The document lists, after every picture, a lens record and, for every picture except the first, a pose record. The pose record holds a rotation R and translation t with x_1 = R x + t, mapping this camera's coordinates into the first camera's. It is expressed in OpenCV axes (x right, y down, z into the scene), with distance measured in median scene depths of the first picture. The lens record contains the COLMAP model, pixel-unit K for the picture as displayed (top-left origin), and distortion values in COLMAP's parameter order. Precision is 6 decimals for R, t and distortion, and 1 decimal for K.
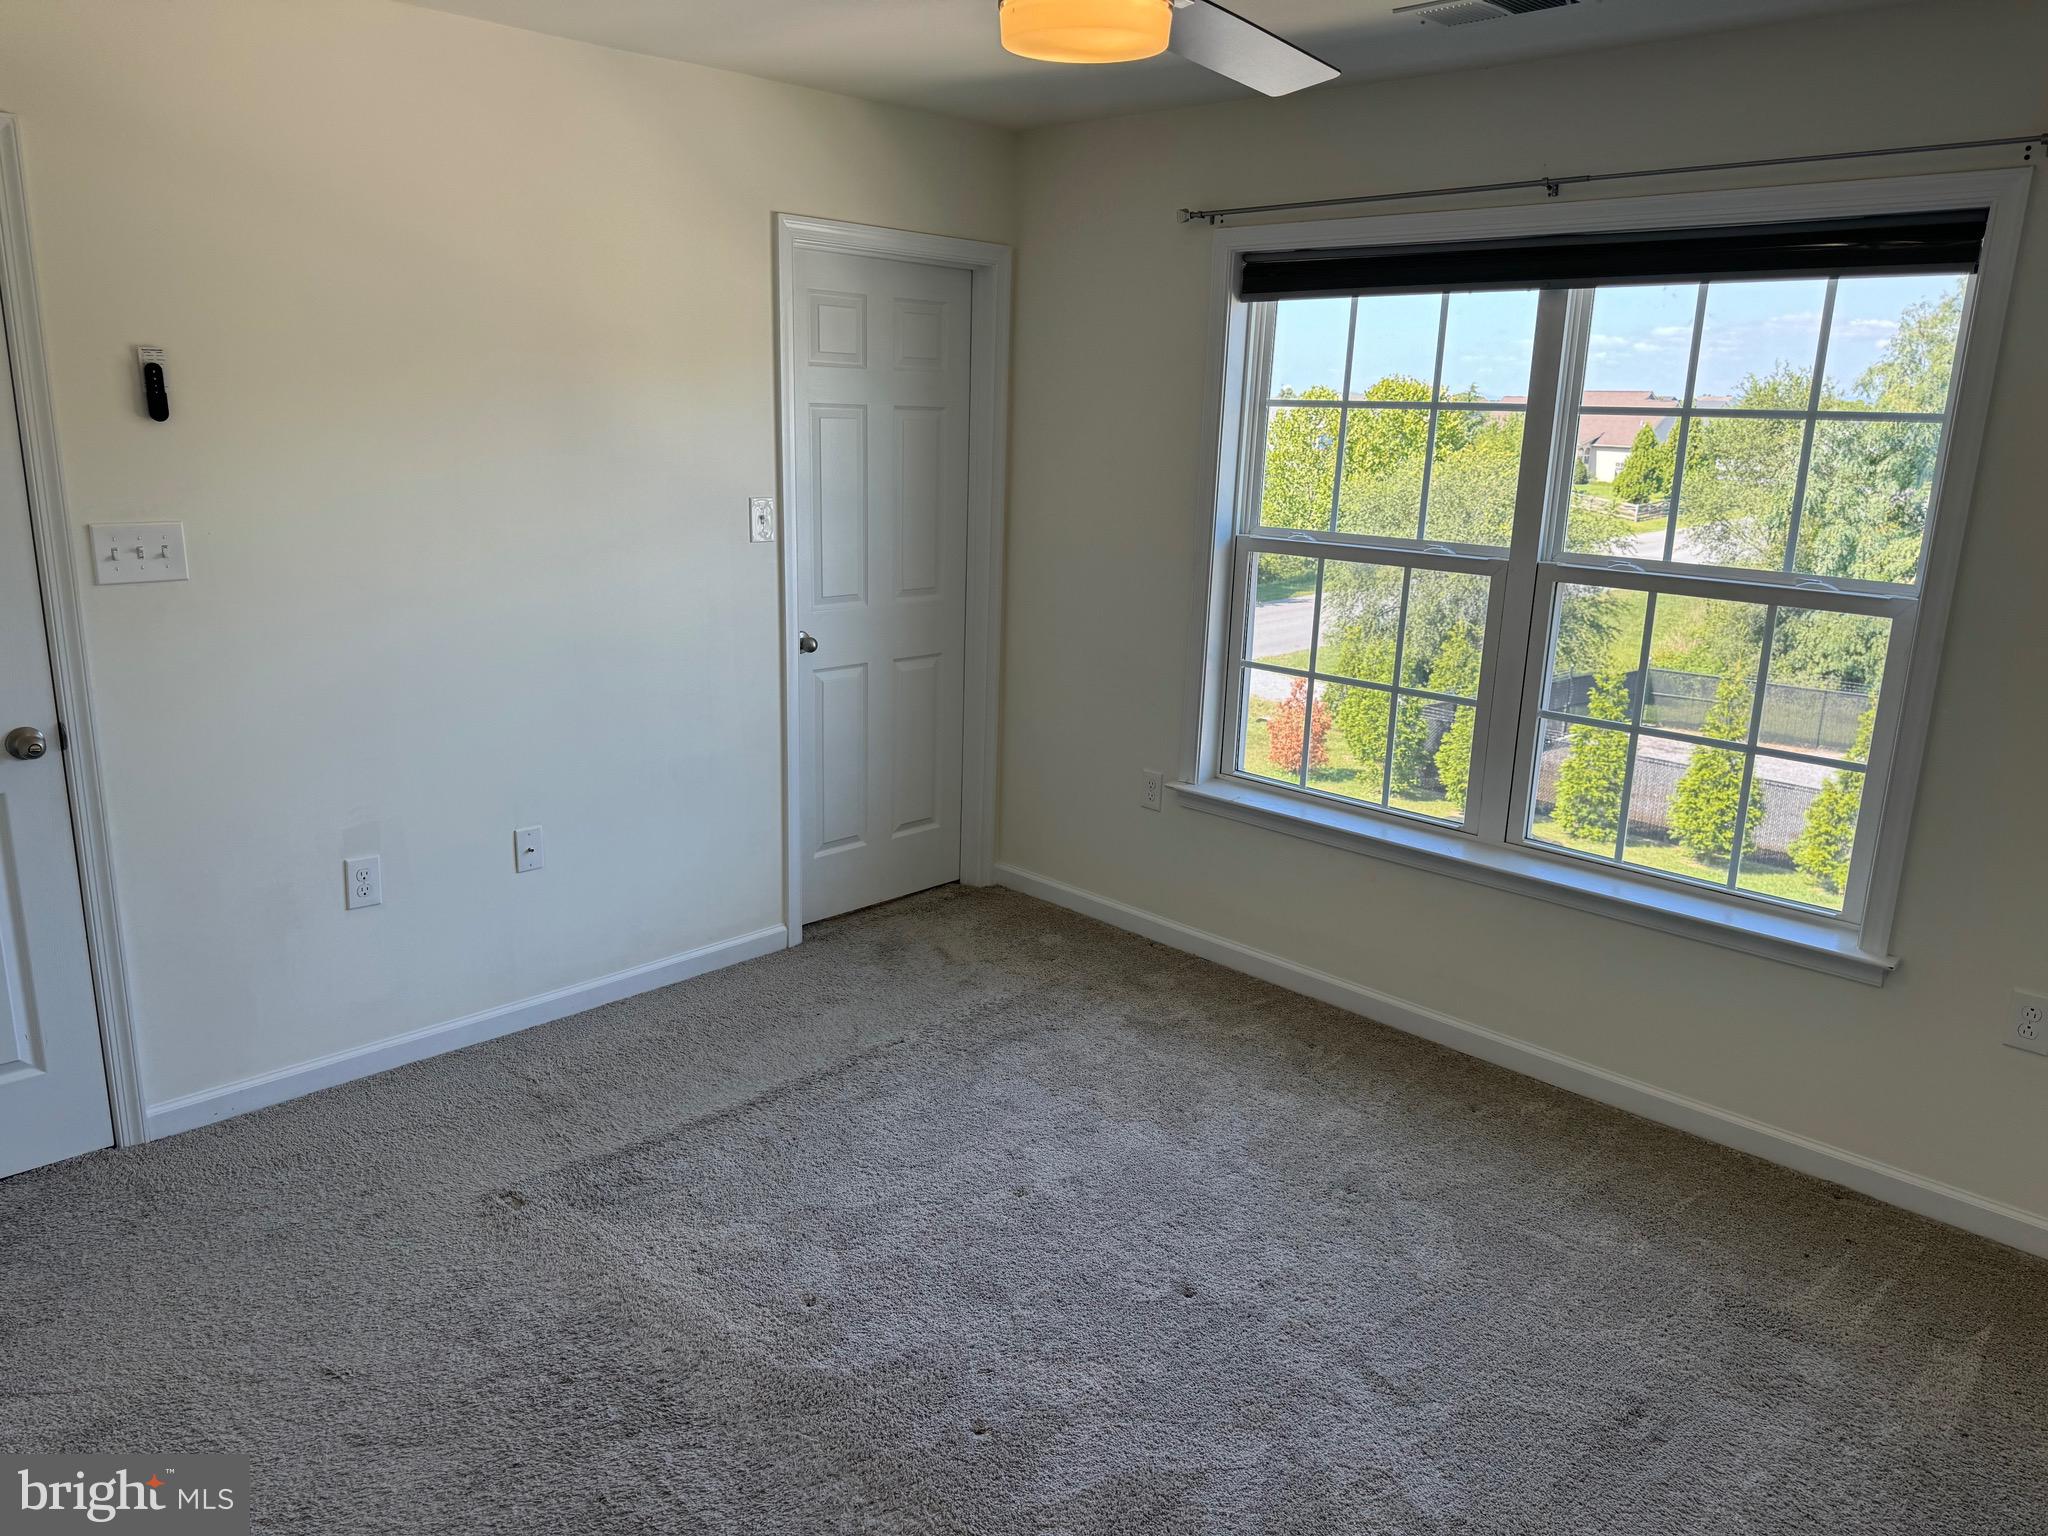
lens RADIAL K [[1443.1, 0, 1024.0], [0, 1443.1, 768.0], [0, 0, 1]] dist [0.085163, -0.105824]
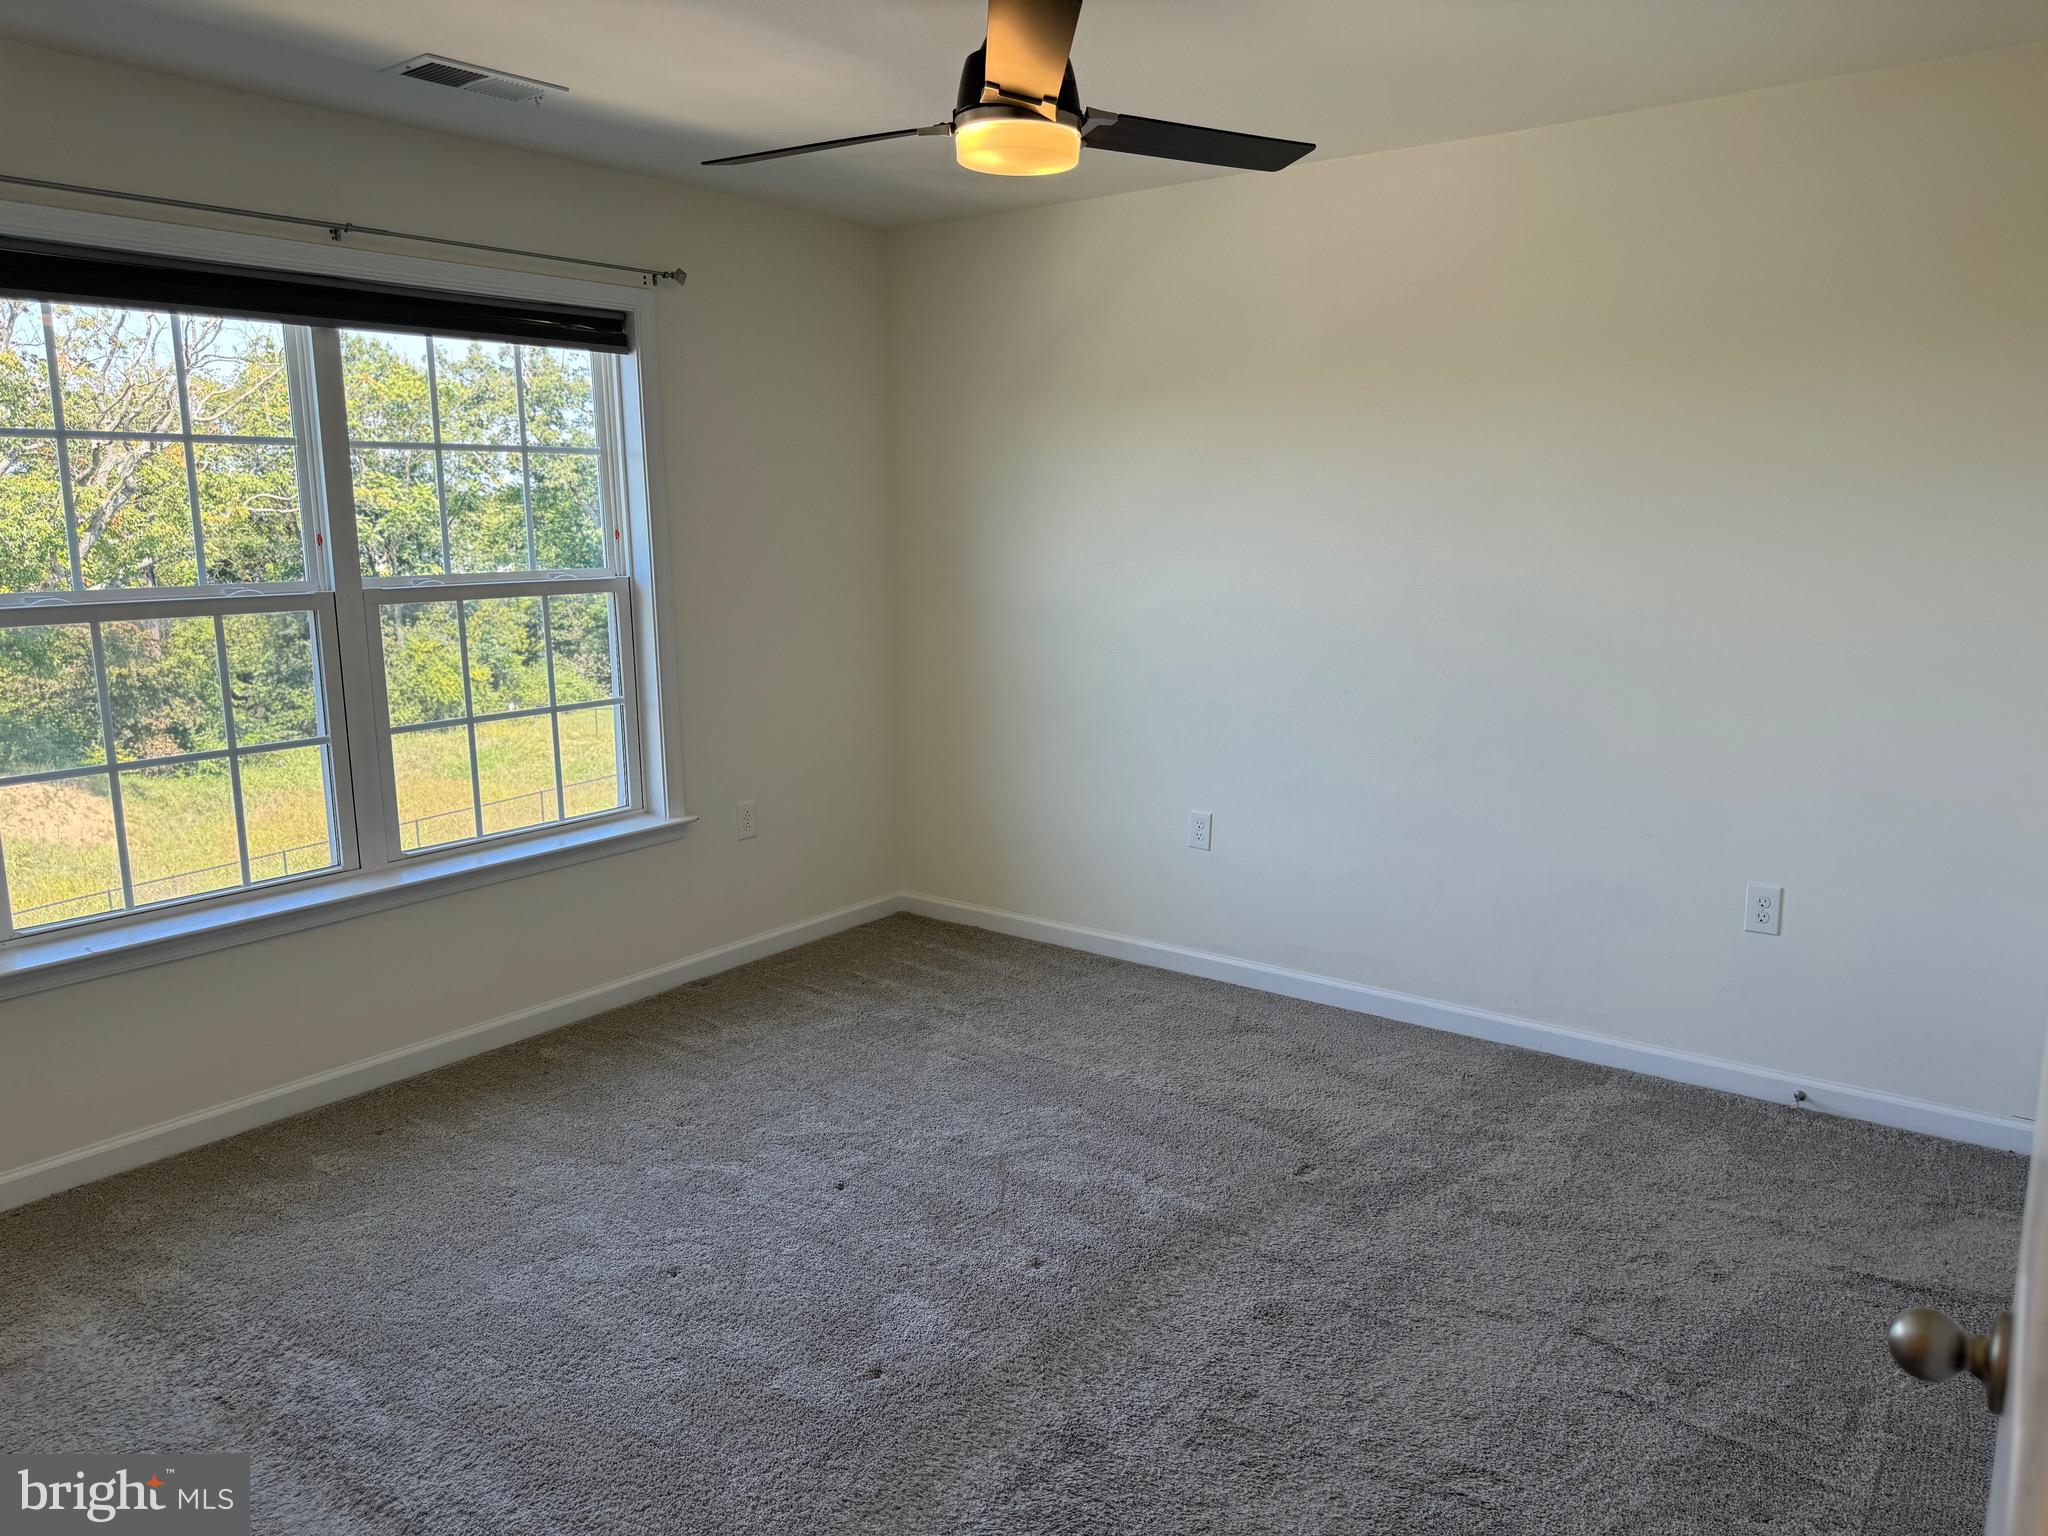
lens RADIAL K [[1443.1, 0, 1024.0], [0, 1443.1, 768.0], [0, 0, 1]] dist [0.085163, -0.105824]
pose [[-0.146075, -0.227808, 0.962687, -0.757911], [0.215602, 0.942402, 0.255722, -0.190675], [-0.965493, 0.244912, -0.088546, 0.685552]]
